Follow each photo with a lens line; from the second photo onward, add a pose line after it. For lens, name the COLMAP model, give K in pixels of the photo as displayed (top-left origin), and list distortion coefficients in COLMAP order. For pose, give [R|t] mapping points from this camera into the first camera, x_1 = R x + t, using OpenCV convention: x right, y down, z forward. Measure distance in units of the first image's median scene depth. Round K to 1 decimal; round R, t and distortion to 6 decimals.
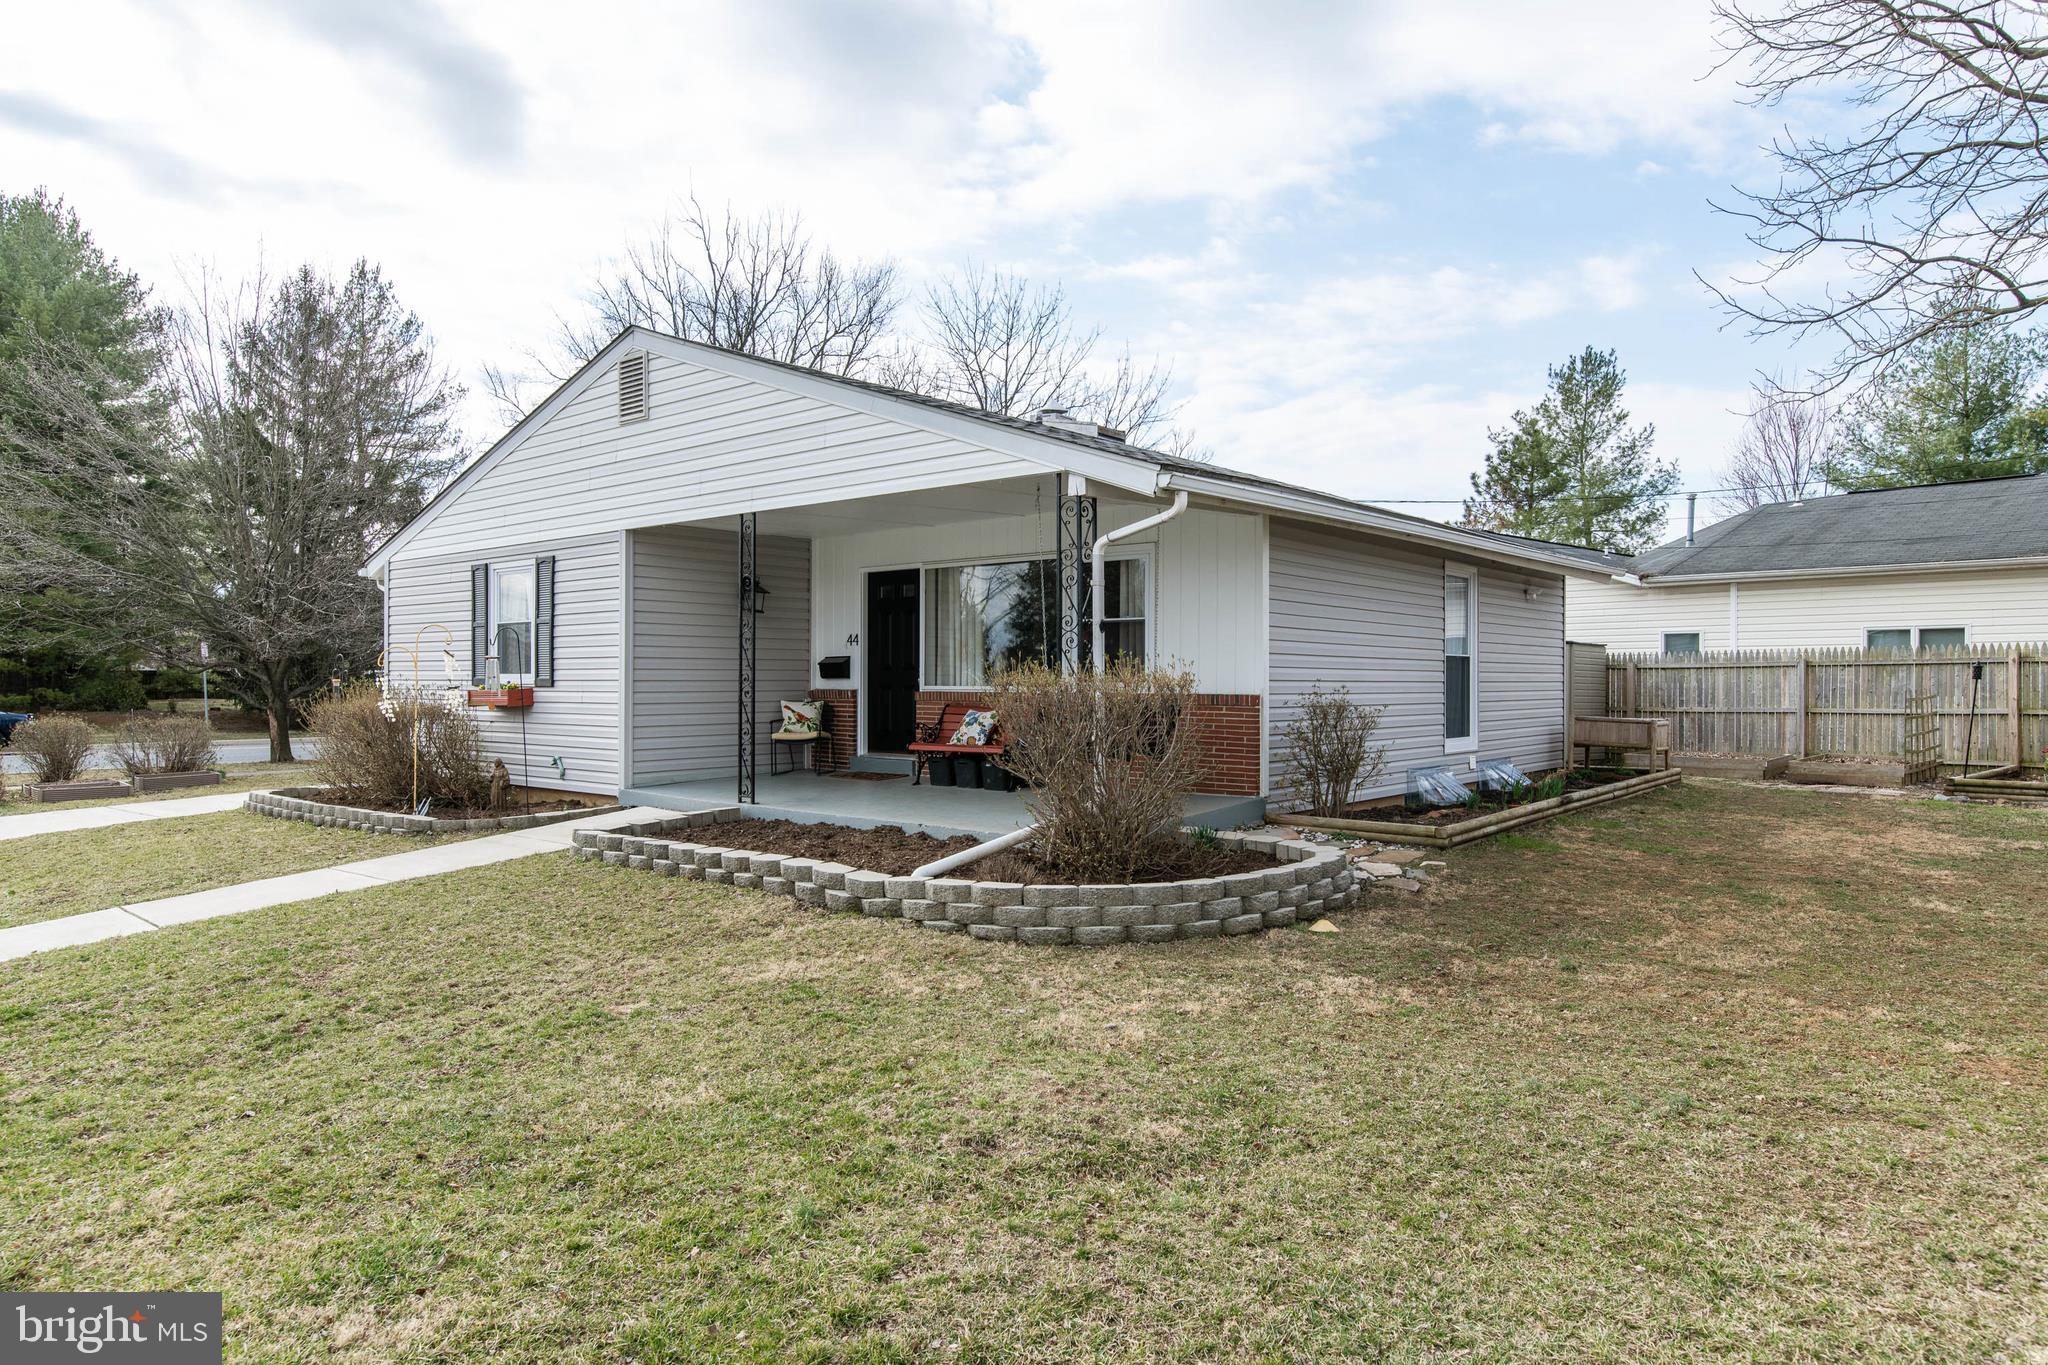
lens RADIAL K [[1236.0, 0, 1024.9], [0, 1236.0, 678.4], [0, 0, 1]] dist [-0.001974, -0.000124]
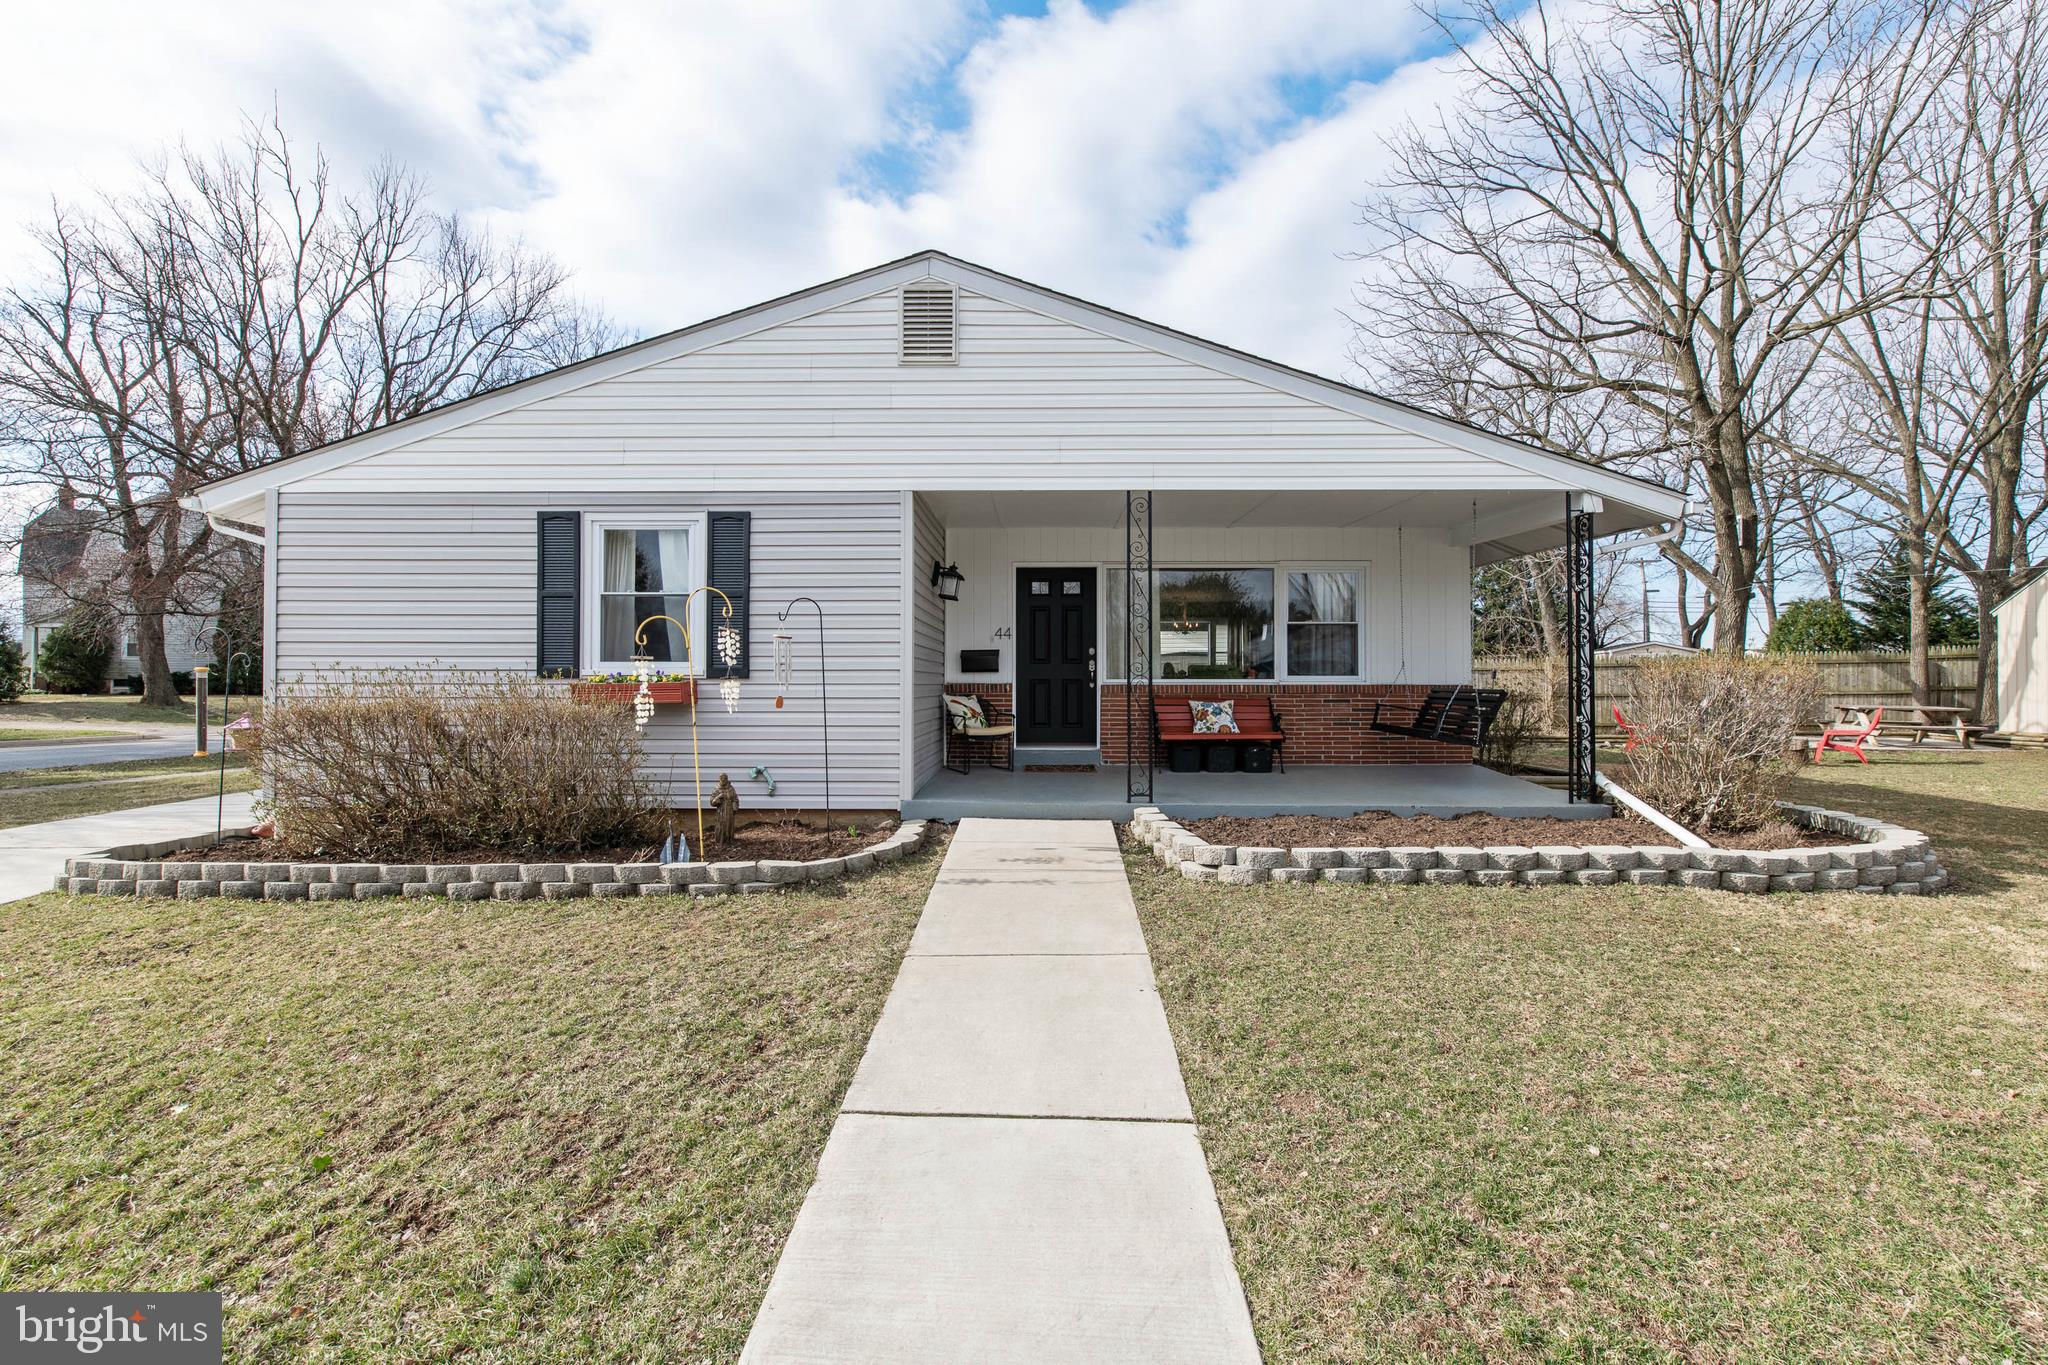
lens RADIAL K [[881.4, 0, 1038.9], [0, 881.4, 677.9], [0, 0, 1]] dist [0.003863, -0.000483]
pose [[0.771853, -0.000187, 0.635801, -0.632581], [0.002023, 0.999996, -0.002162, 0.007289], [-0.635798, 0.002955, 0.771850, 0.481685]]
